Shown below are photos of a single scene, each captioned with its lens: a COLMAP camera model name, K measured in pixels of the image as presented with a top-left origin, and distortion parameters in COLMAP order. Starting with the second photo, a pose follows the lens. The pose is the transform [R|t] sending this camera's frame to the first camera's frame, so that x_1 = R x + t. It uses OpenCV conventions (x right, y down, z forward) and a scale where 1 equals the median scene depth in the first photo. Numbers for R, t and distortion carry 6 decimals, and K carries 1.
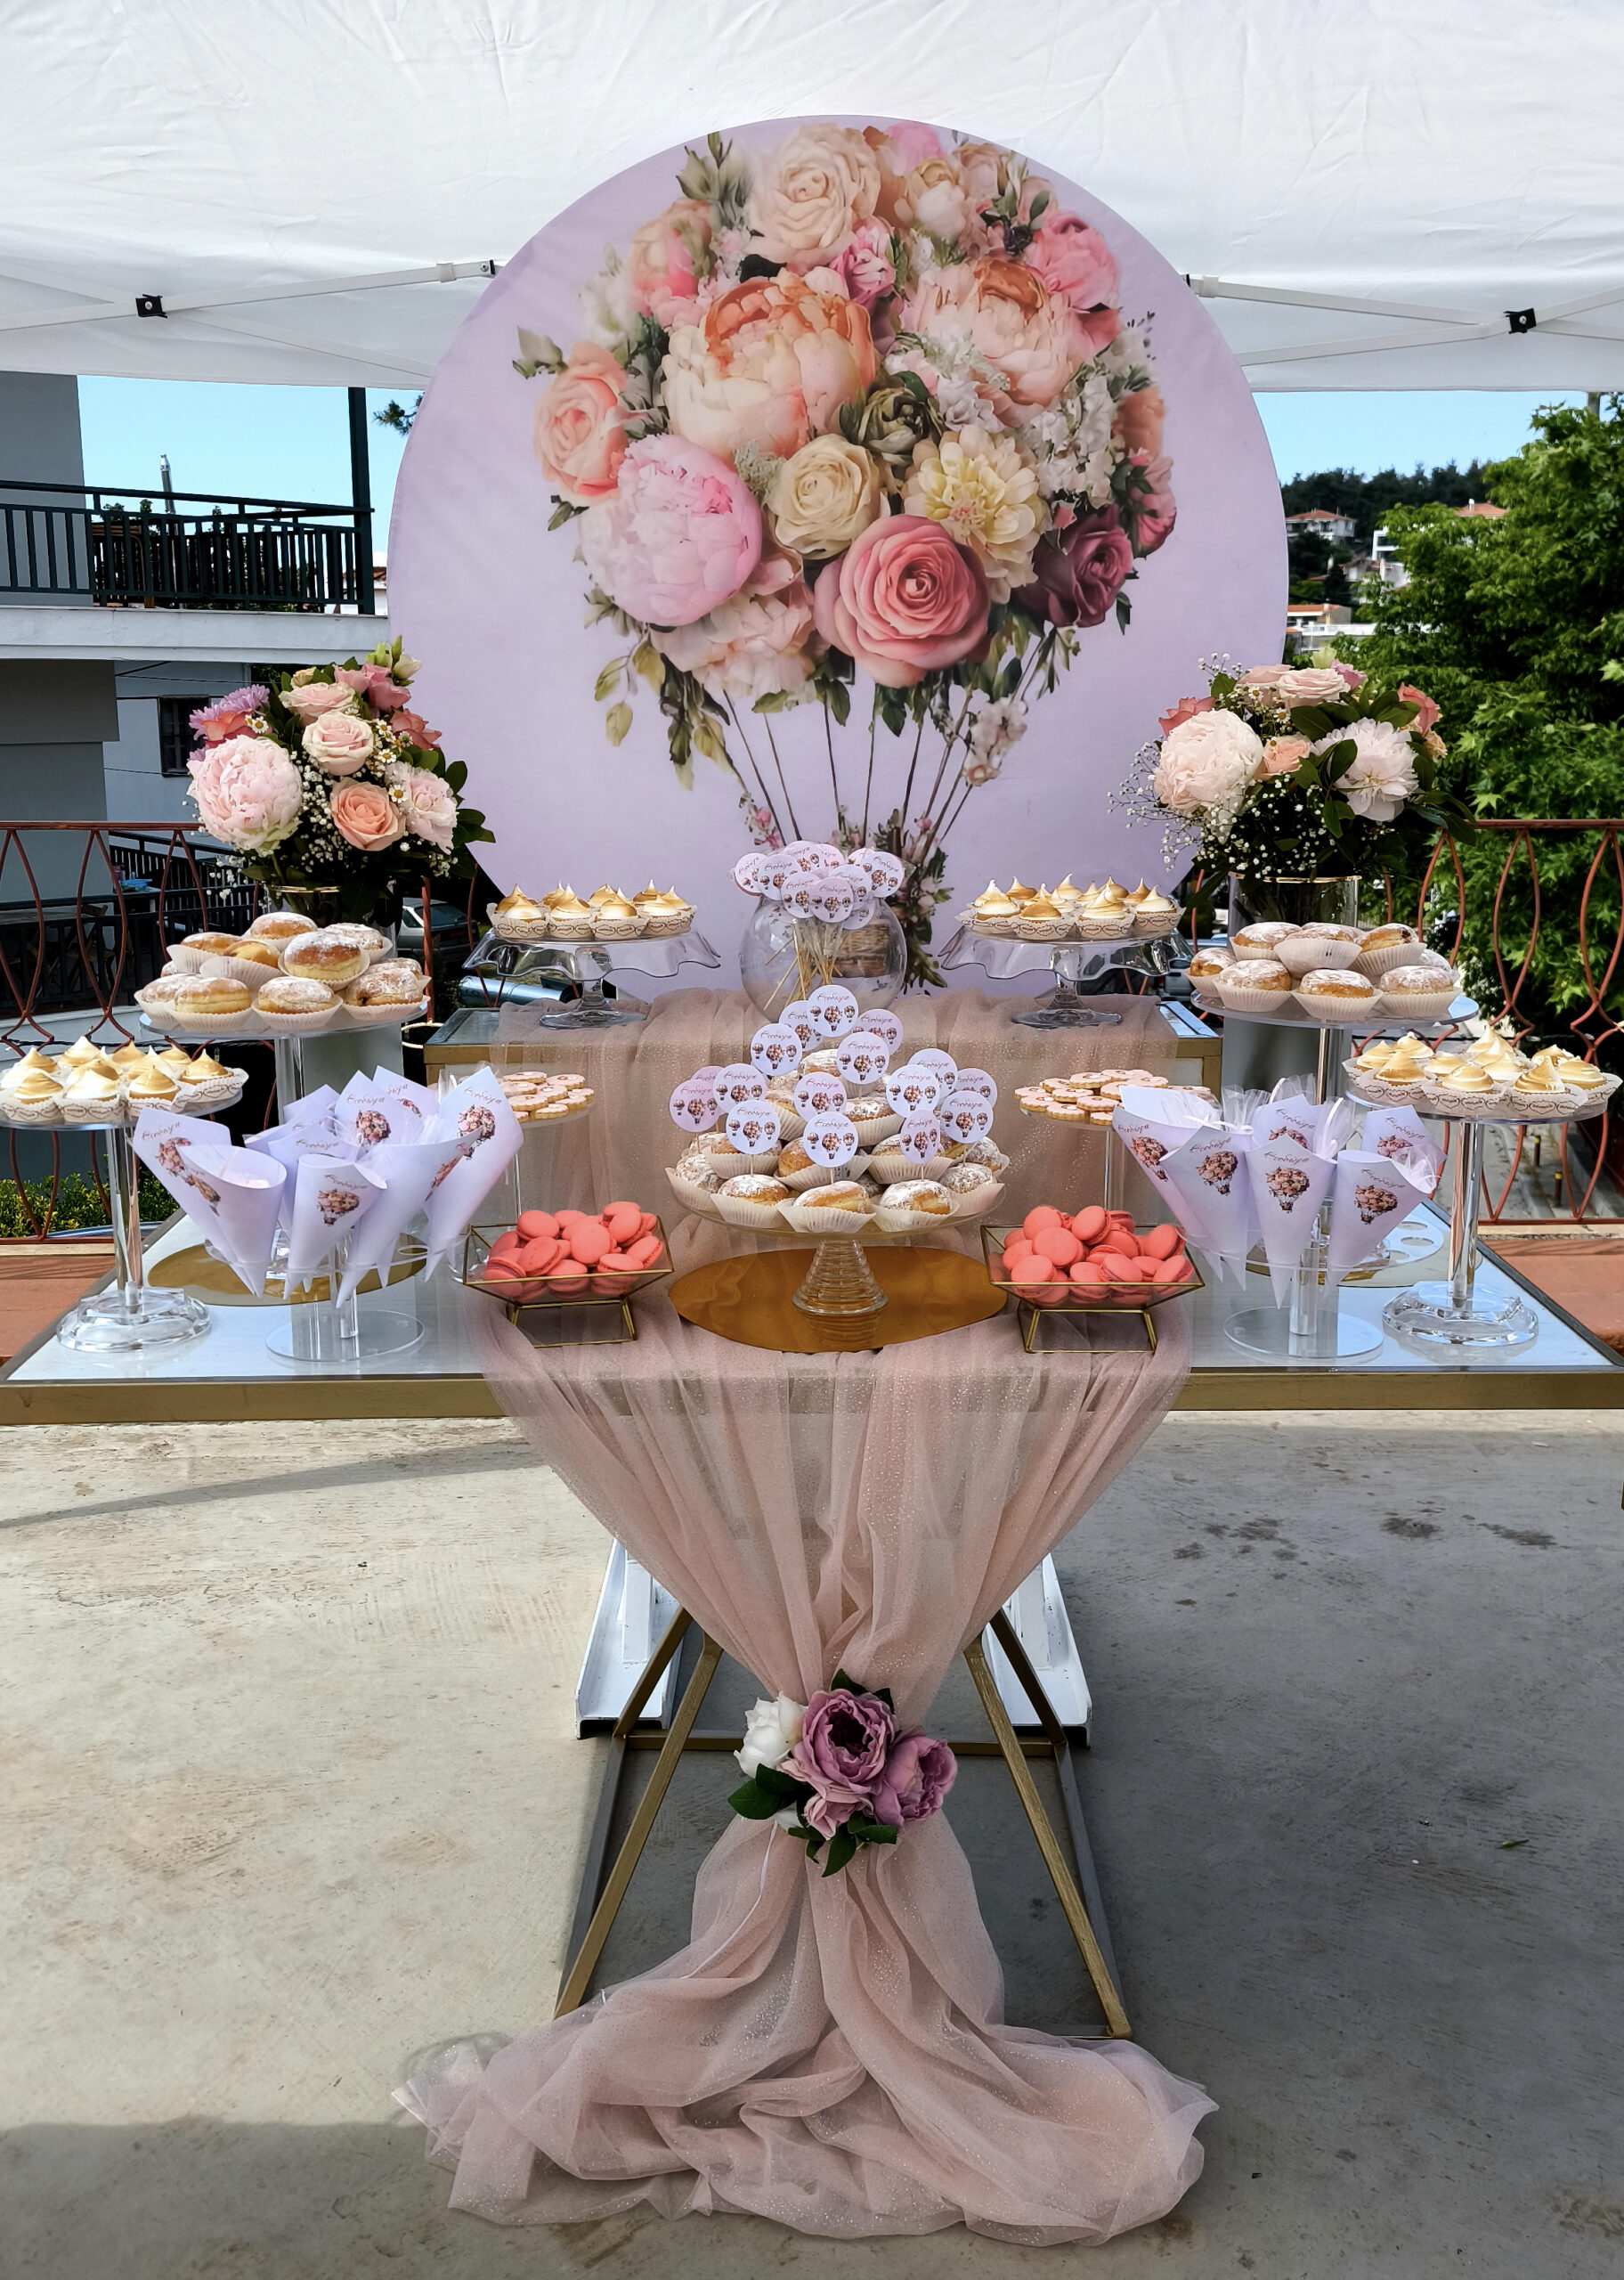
lens RADIAL K [[2066.7, 0, 802.6], [0, 2066.7, 1072.4], [0, 0, 1]] dist [0.044223, 0.045642]
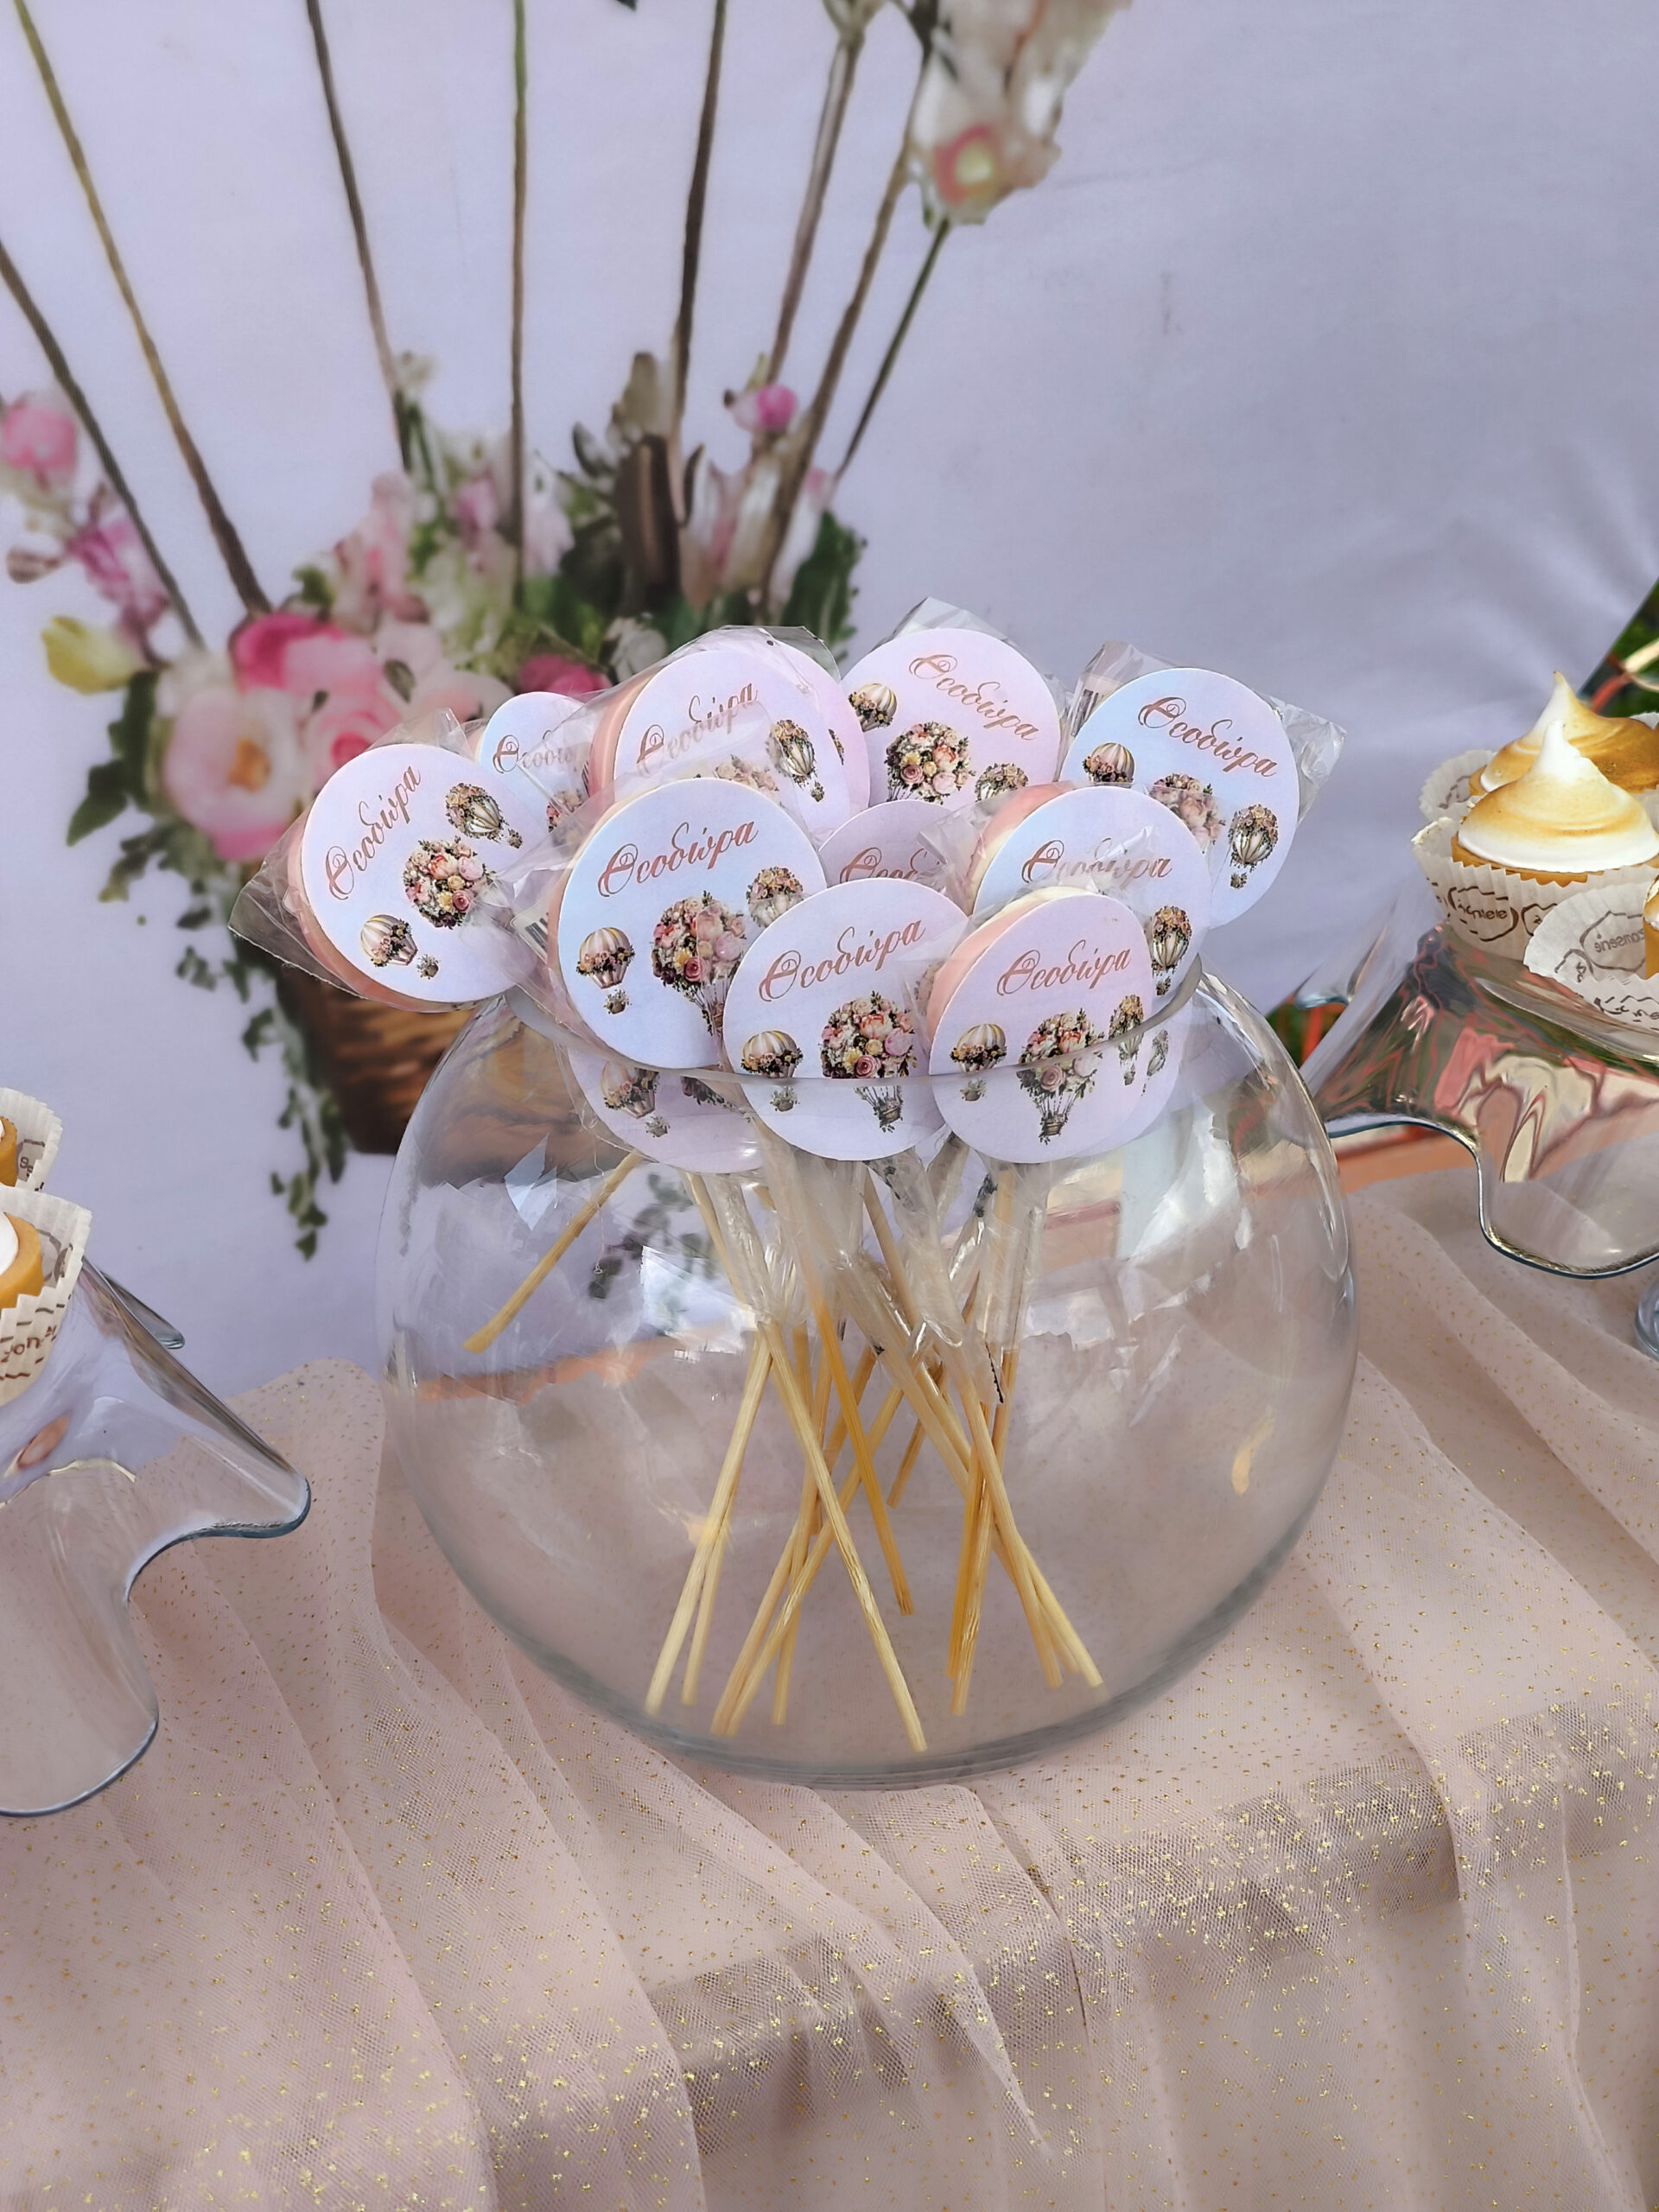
lens RADIAL K [[3175.1, 0, 846.8], [0, 3175.1, 1099.0], [0, 0, 1]] dist [0.087469, 0.000000]
pose [[0.901267, -0.173207, 0.397137, -0.088038], [0.113925, 0.979099, 0.168481, -0.108998], [-0.418018, -0.106603, 0.902162, 0.705810]]
